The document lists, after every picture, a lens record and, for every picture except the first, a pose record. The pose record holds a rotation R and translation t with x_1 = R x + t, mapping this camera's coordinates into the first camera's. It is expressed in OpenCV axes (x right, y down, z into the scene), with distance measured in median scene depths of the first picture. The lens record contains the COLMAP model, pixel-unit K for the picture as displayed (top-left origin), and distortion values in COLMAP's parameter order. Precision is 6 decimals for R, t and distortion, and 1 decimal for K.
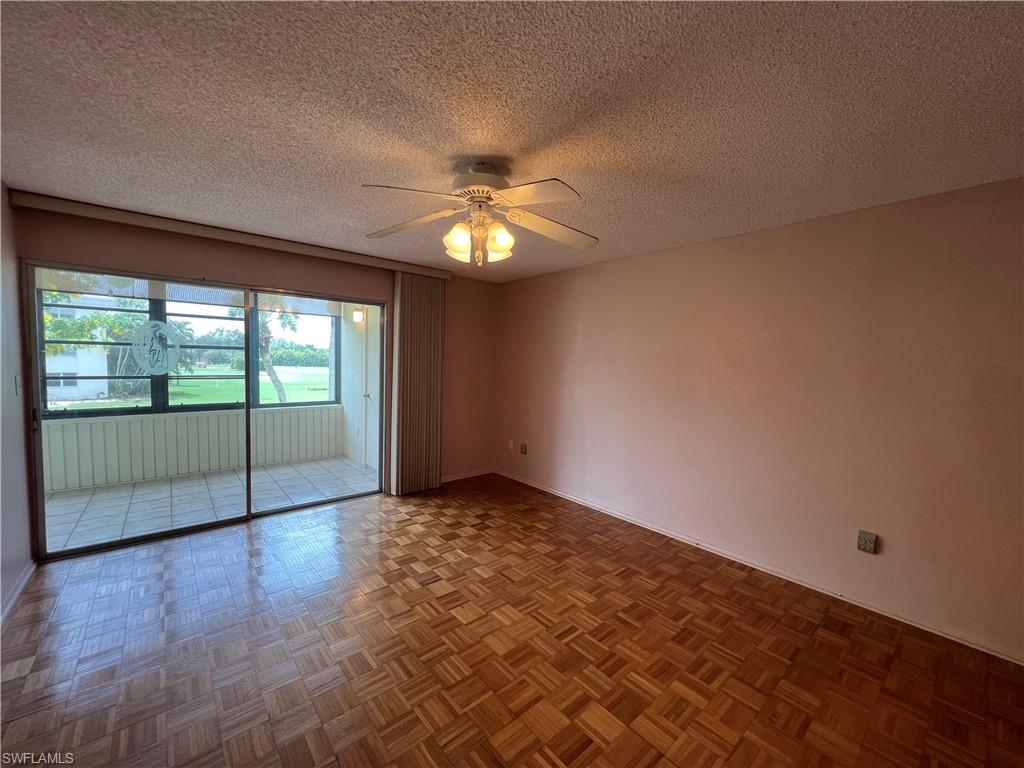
lens RADIAL K [[409.4, 0, 512.2], [0, 409.4, 386.5], [0, 0, 1]] dist [-0.000794, 0.000581]
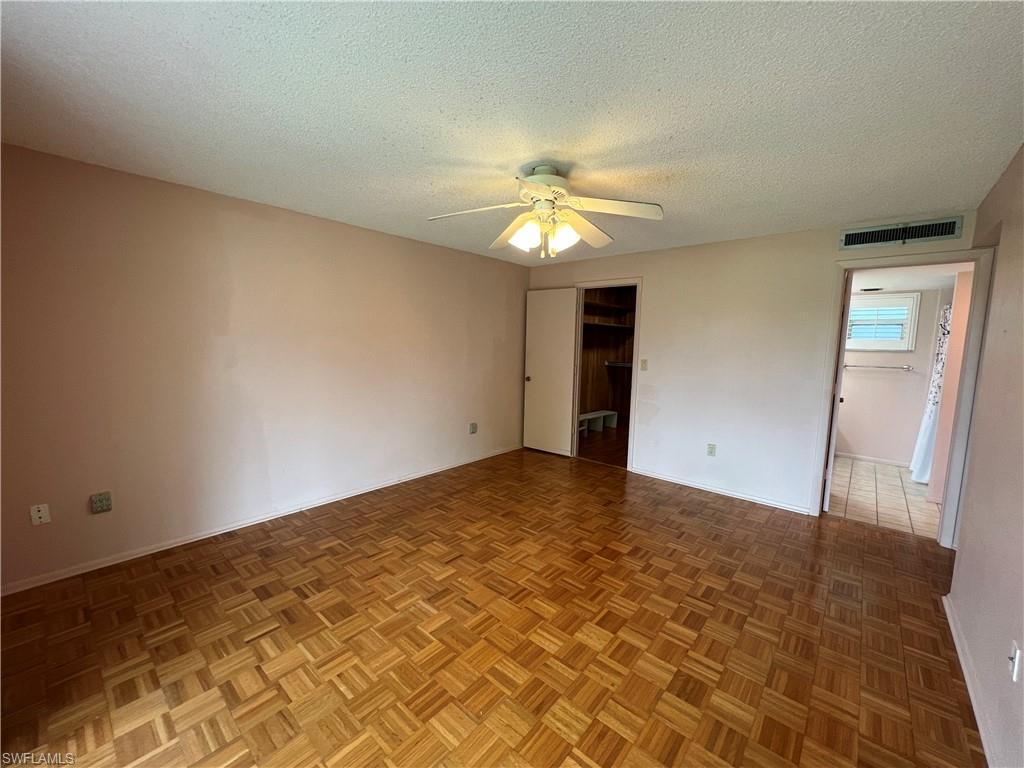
lens RADIAL K [[409.4, 0, 509.4], [0, 409.4, 387.3], [0, 0, 1]] dist [-0.000794, 0.000581]
pose [[-0.135878, -0.142985, 0.980353, -0.706771], [0.042344, 0.987788, 0.149939, -0.065608], [-0.989820, 0.061885, -0.128164, 0.725830]]
